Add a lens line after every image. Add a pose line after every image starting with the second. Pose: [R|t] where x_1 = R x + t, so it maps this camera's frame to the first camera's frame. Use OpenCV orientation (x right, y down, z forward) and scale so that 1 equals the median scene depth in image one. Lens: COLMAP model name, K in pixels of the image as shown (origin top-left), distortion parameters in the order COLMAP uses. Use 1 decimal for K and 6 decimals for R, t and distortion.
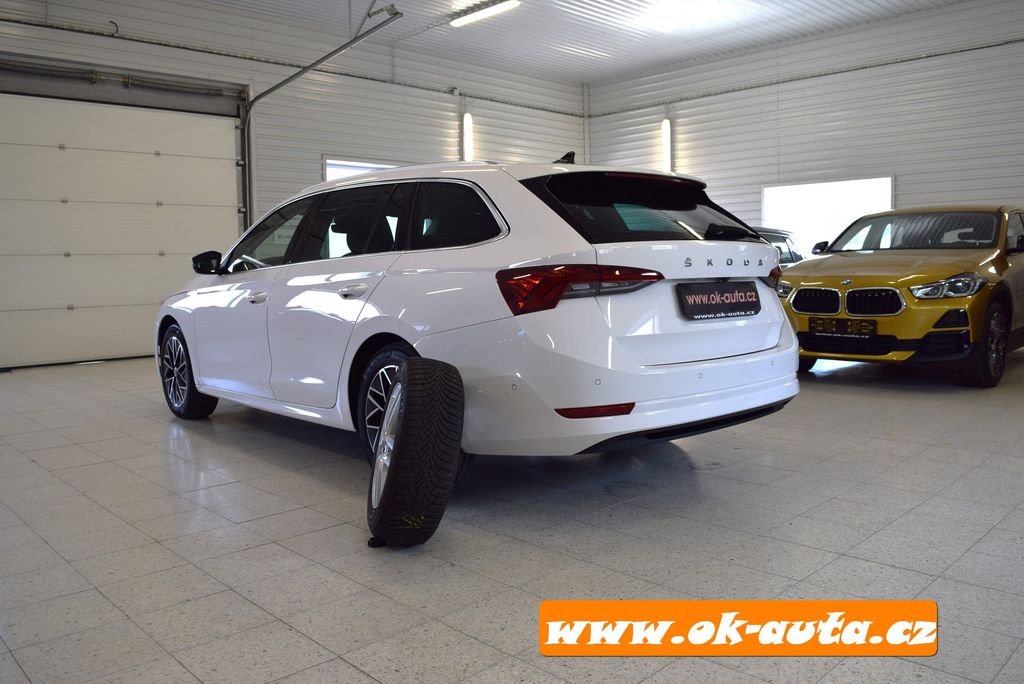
lens RADIAL K [[795.1, 0, 512.0], [0, 795.1, 342.0], [0, 0, 1]] dist [-0.087335, 0.007896]
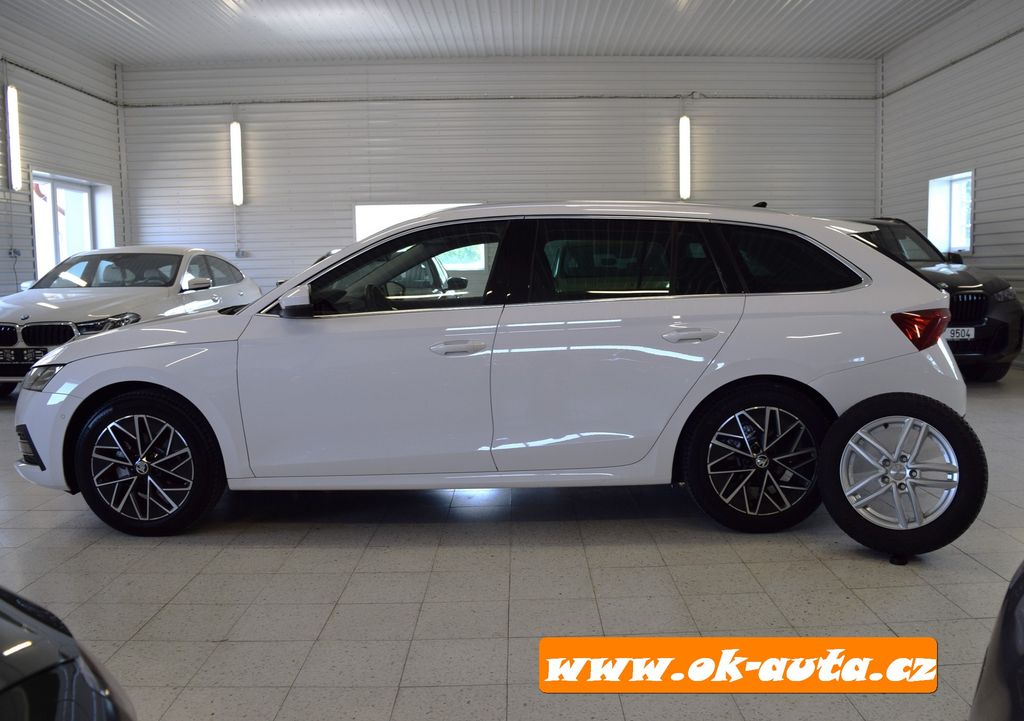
lens RADIAL K [[854.7, 0, 512.5], [0, 854.7, 344.9], [0, 0, 1]] dist [-0.063578, -0.001422]
pose [[0.701248, -0.055632, 0.710743, -0.716185], [0.066676, 0.997699, 0.012307, -0.052814], [-0.709792, 0.038759, 0.703344, 0.281600]]
